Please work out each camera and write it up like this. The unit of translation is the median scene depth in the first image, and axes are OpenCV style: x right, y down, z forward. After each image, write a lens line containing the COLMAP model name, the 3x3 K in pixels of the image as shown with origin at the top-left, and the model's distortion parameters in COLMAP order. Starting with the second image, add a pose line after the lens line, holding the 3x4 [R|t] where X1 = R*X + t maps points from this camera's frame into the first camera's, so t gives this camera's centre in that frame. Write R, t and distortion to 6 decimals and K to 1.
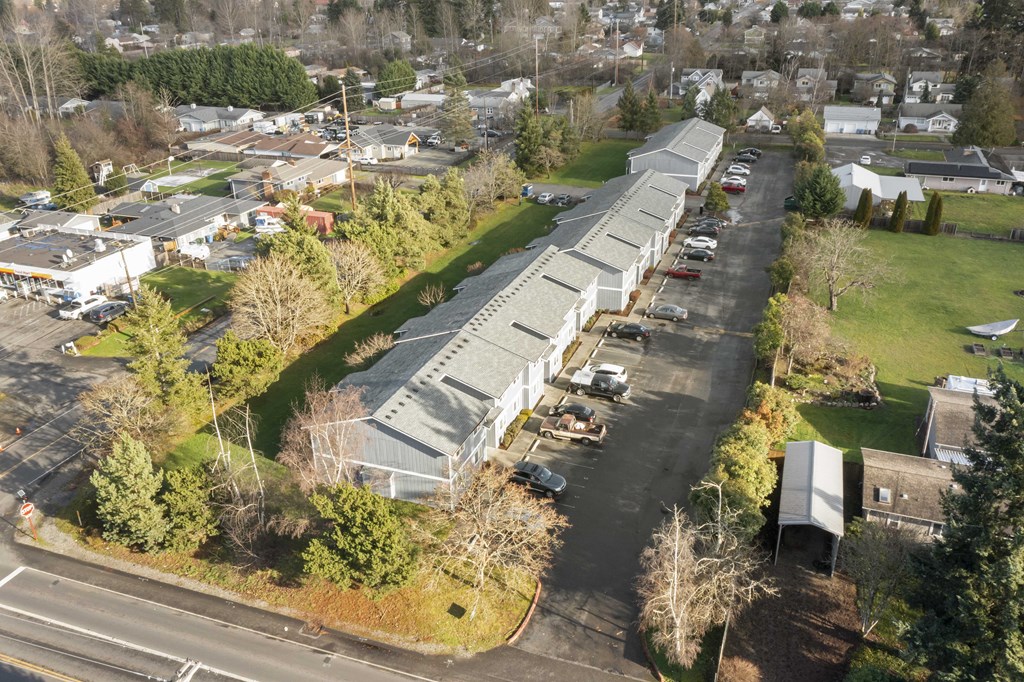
lens RADIAL K [[819.3, 0, 514.8], [0, 819.3, 342.0], [0, 0, 1]] dist [0.005609, 0.005534]
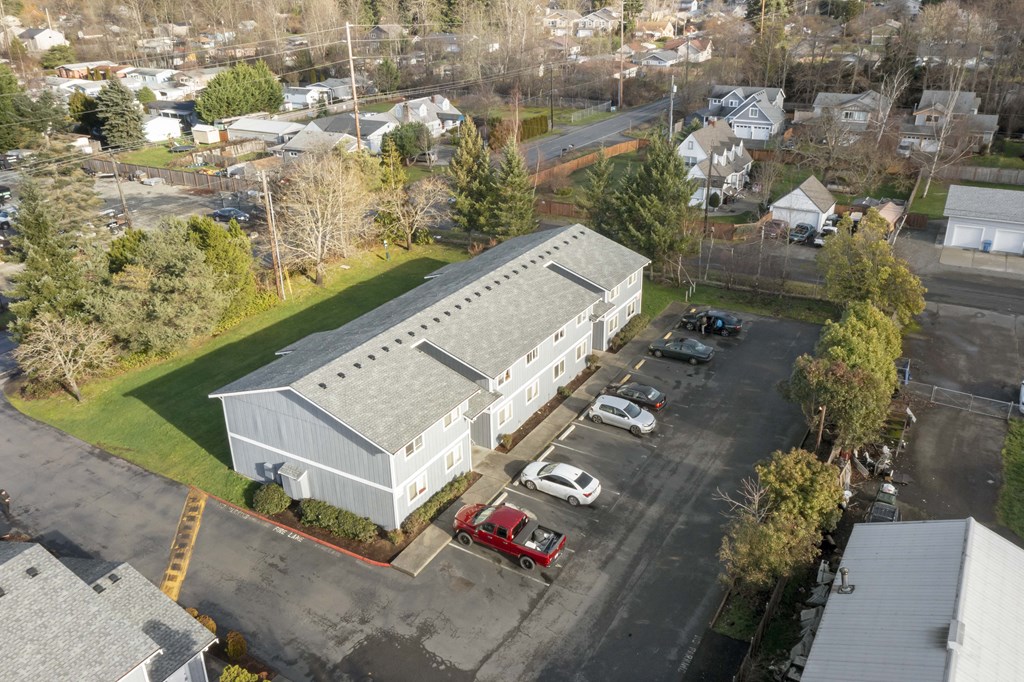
lens RADIAL K [[817.0, 0, 513.9], [0, 817.0, 336.9], [0, 0, 1]] dist [0.005871, 0.010463]
pose [[0.983757, 0.070631, -0.165025, 0.366648], [-0.071462, 0.997443, 0.000900, -0.309143], [0.164666, 0.010908, 0.986289, 0.861481]]
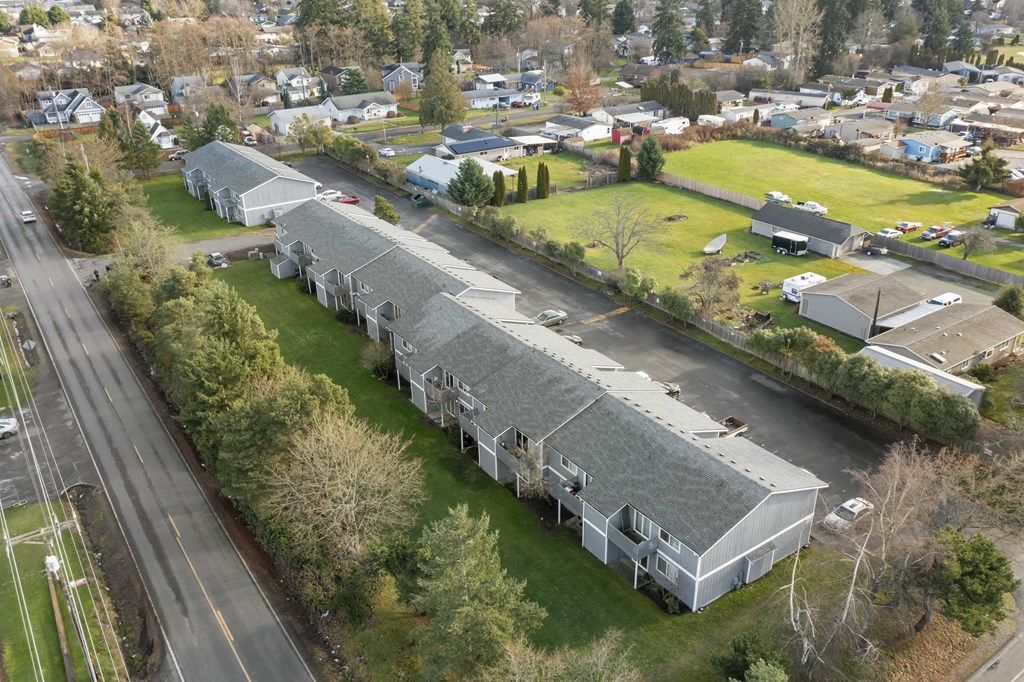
lens RADIAL K [[817.0, 0, 513.9], [0, 817.0, 336.9], [0, 0, 1]] dist [0.005871, 0.010463]
pose [[0.573019, -0.344490, 0.743623, -0.469281], [0.346347, 0.924147, 0.161232, -0.152092], [-0.742760, 0.165163, 0.648867, 0.304712]]
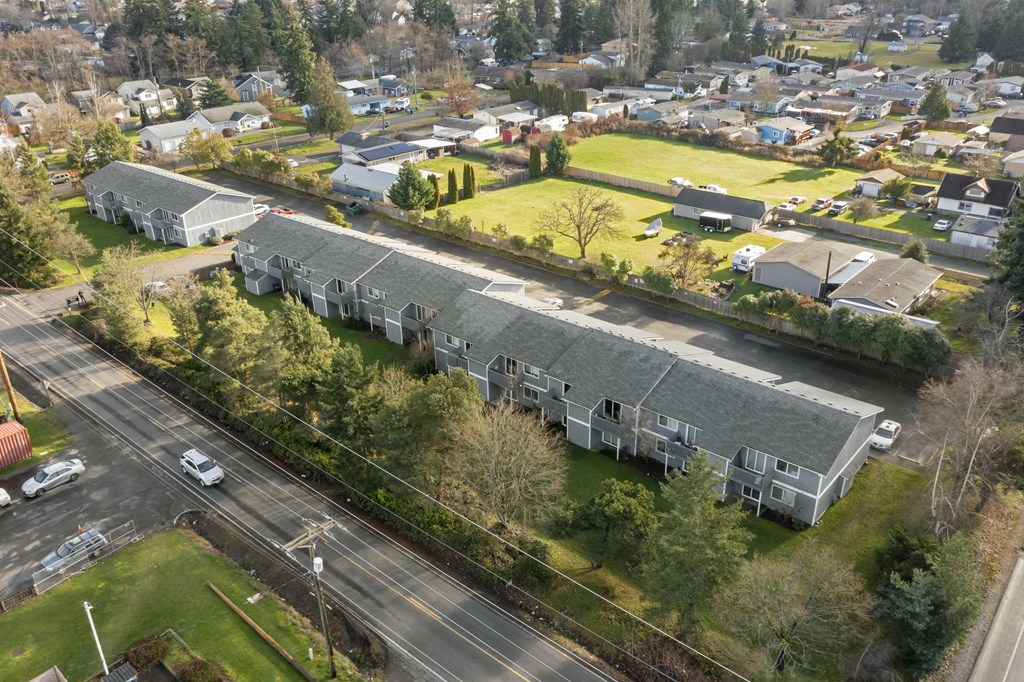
lens RADIAL K [[817.0, 0, 513.9], [0, 817.0, 336.9], [0, 0, 1]] dist [0.005871, 0.010463]
pose [[0.348264, -0.392903, 0.851082, -0.605283], [0.397033, 0.884287, 0.245766, -0.224229], [-0.849163, 0.252316, 0.463960, 0.433522]]
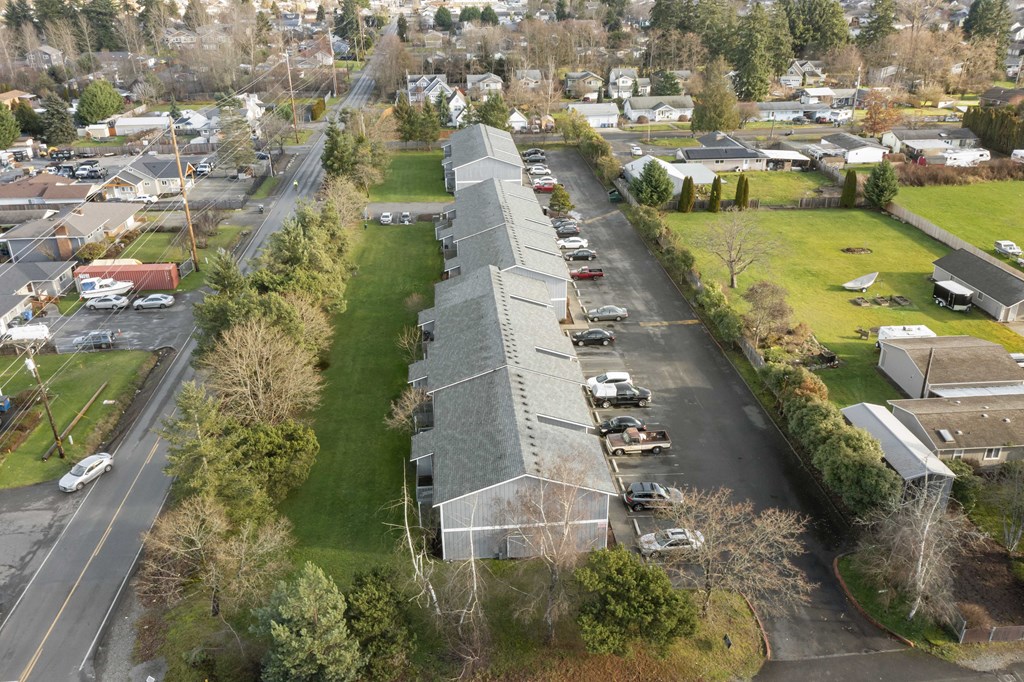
lens RADIAL K [[817.0, 0, 513.9], [0, 817.0, 336.9], [0, 0, 1]] dist [0.005871, 0.010463]
pose [[0.905572, -0.172248, 0.387648, -0.260020], [0.175435, 0.984108, 0.027454, -0.044595], [-0.386216, 0.043145, 0.921399, 0.074812]]
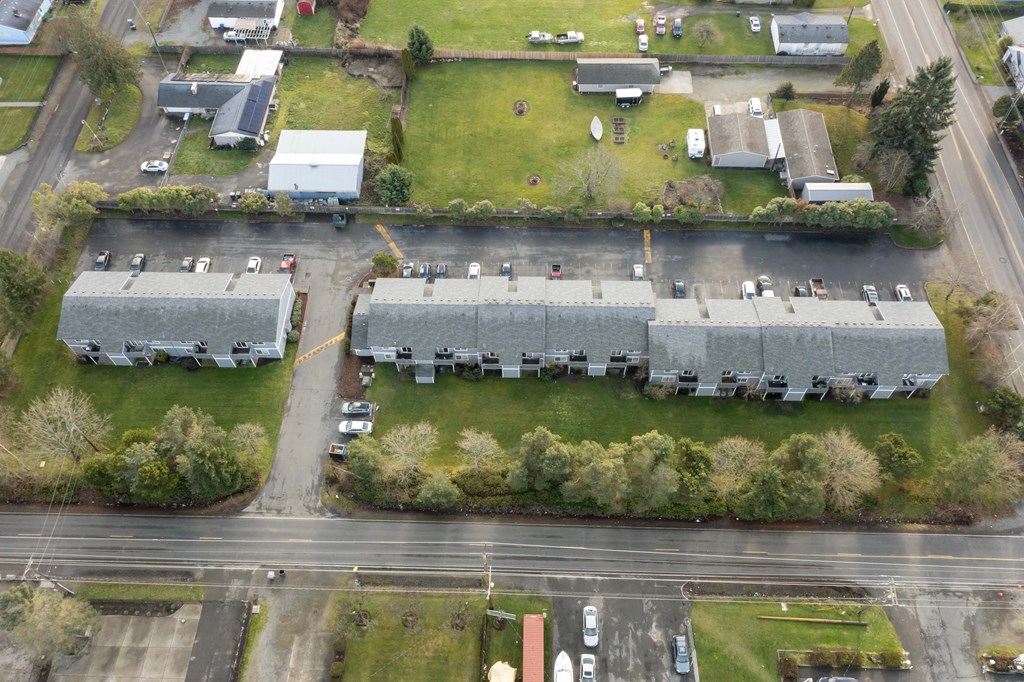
lens RADIAL K [[817.0, 0, 513.9], [0, 817.0, 336.9], [0, 0, 1]] dist [0.005871, 0.010463]
pose [[-0.319993, -0.781689, 0.535320, -0.461209], [0.410422, 0.394887, 0.821960, -0.984239], [-0.853907, 0.482729, 0.194461, 0.760371]]
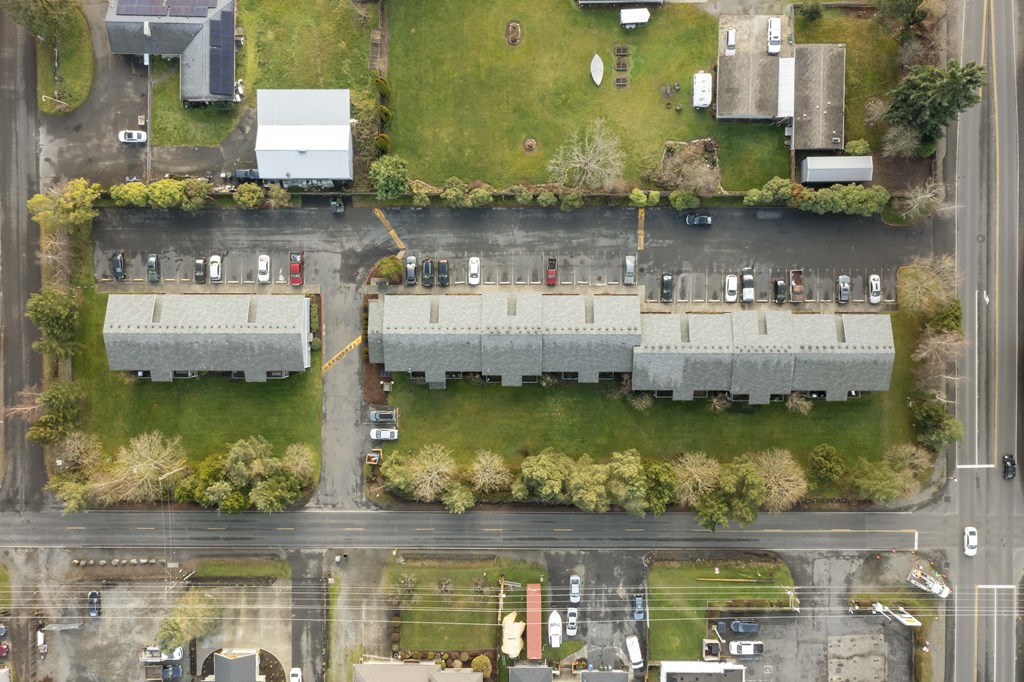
lens RADIAL K [[817.0, 0, 513.9], [0, 817.0, 336.9], [0, 0, 1]] dist [0.005871, 0.010463]
pose [[-0.342686, -0.939427, -0.006589, 0.120235], [0.407716, -0.155039, 0.899850, -1.176464], [-0.846365, 0.305680, 0.436149, 0.448274]]
